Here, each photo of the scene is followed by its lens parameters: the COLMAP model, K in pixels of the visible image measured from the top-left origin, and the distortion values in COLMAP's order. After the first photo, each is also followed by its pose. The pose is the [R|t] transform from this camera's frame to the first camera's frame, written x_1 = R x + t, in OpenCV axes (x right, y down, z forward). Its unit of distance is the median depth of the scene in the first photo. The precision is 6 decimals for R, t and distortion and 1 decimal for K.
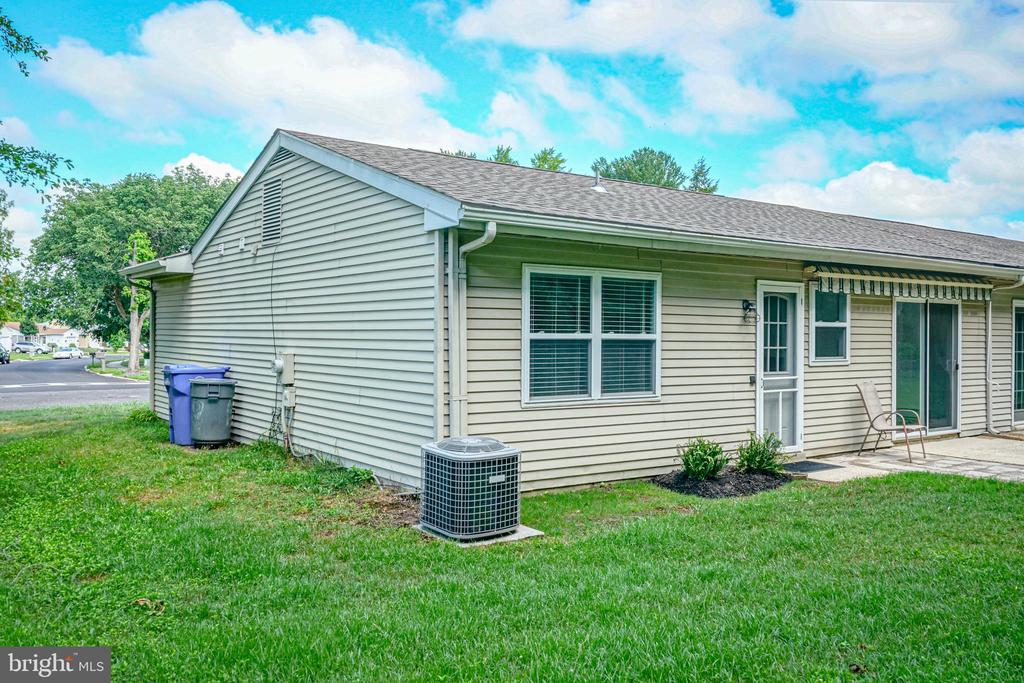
lens RADIAL K [[862.6, 0, 507.2], [0, 862.6, 339.4], [0, 0, 1]] dist [0.007268, -0.004941]
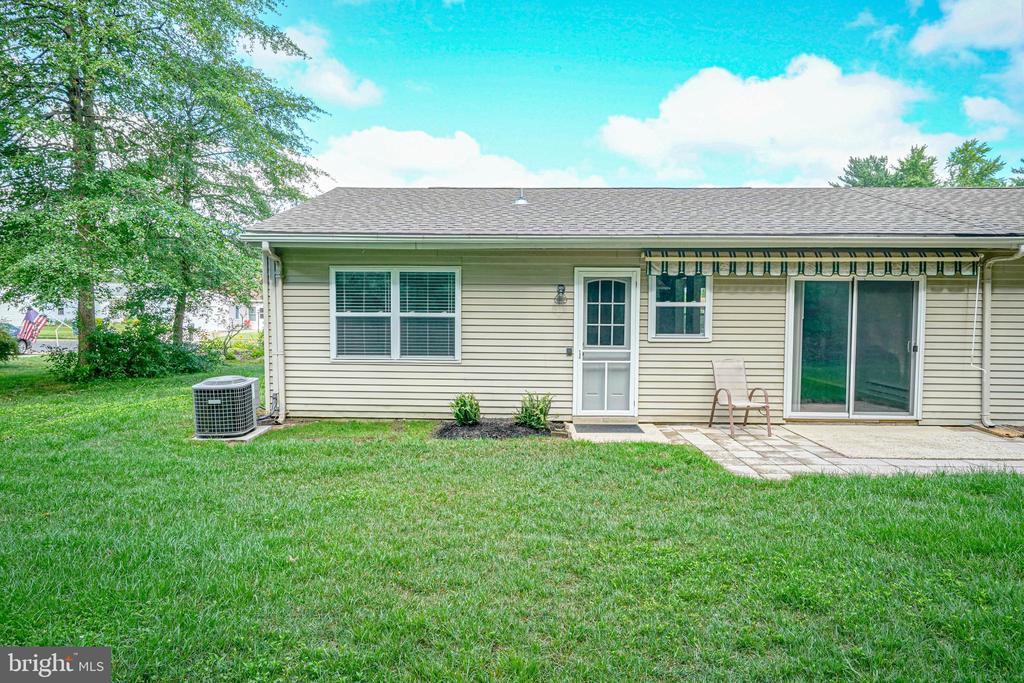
lens RADIAL K [[631.6, 0, 511.7], [0, 631.6, 321.5], [0, 0, 1]] dist [0.005934, 0.001369]
pose [[0.795950, 0.008783, -0.605298, 0.772135], [-0.004387, 0.999952, 0.008741, -0.001791], [0.605346, -0.004302, 0.795951, 0.260635]]
